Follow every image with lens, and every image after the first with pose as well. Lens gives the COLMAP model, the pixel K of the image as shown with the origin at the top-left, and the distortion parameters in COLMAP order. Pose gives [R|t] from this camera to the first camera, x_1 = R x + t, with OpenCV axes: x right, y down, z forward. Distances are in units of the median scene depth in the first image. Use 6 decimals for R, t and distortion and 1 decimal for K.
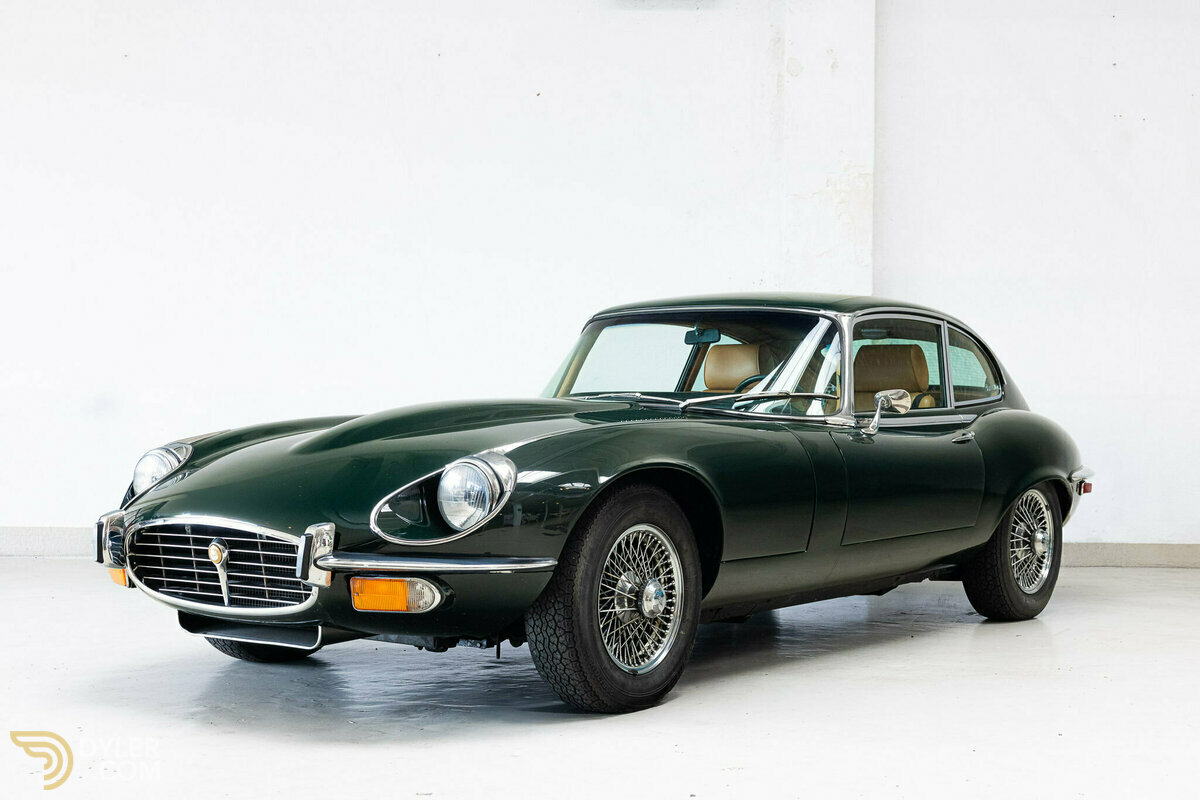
lens RADIAL K [[1690.6, 0, 593.4], [0, 1690.6, 406.3], [0, 0, 1]] dist [0.024347, 0.000000]
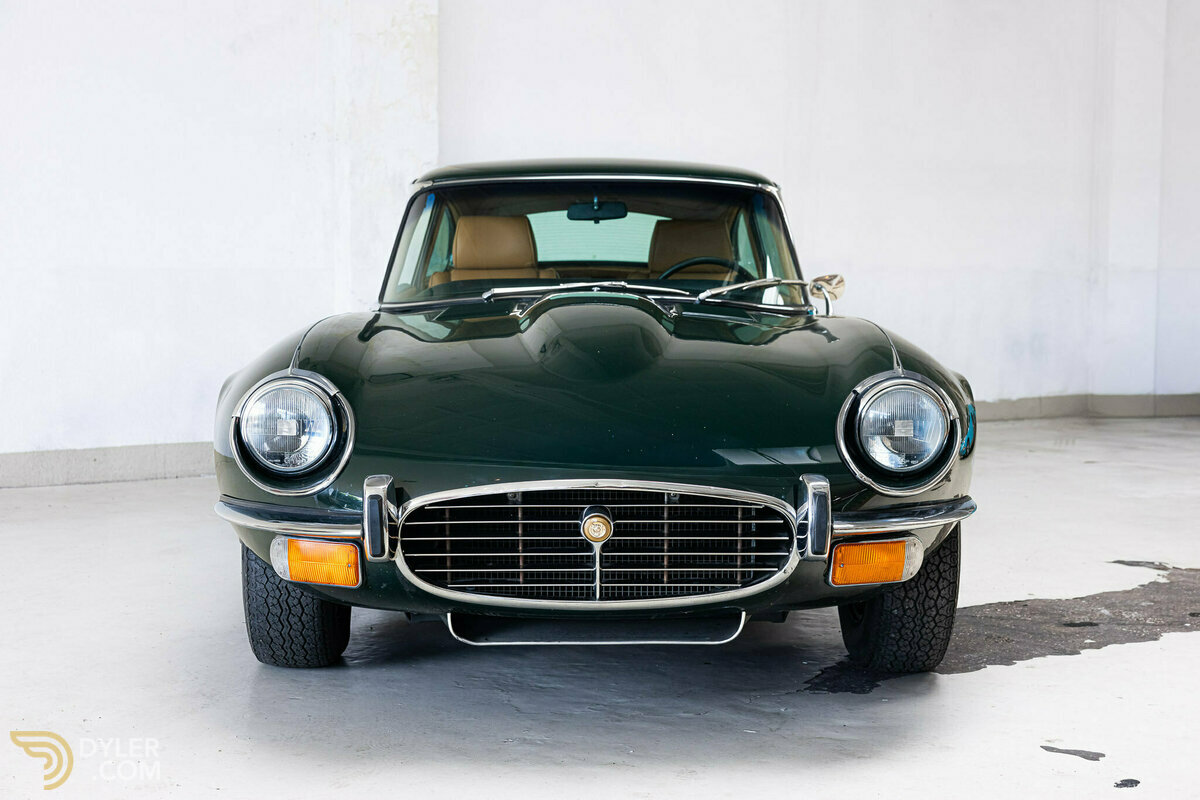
lens RADIAL K [[1795.1, 0, 597.3], [0, 1795.1, 399.1], [0, 0, 1]] dist [-0.009777, 0.000000]
pose [[0.810619, -0.051876, 0.583272, -0.641654], [0.007110, 0.996867, 0.078779, -0.025345], [-0.585531, -0.059712, 0.808448, 0.386777]]
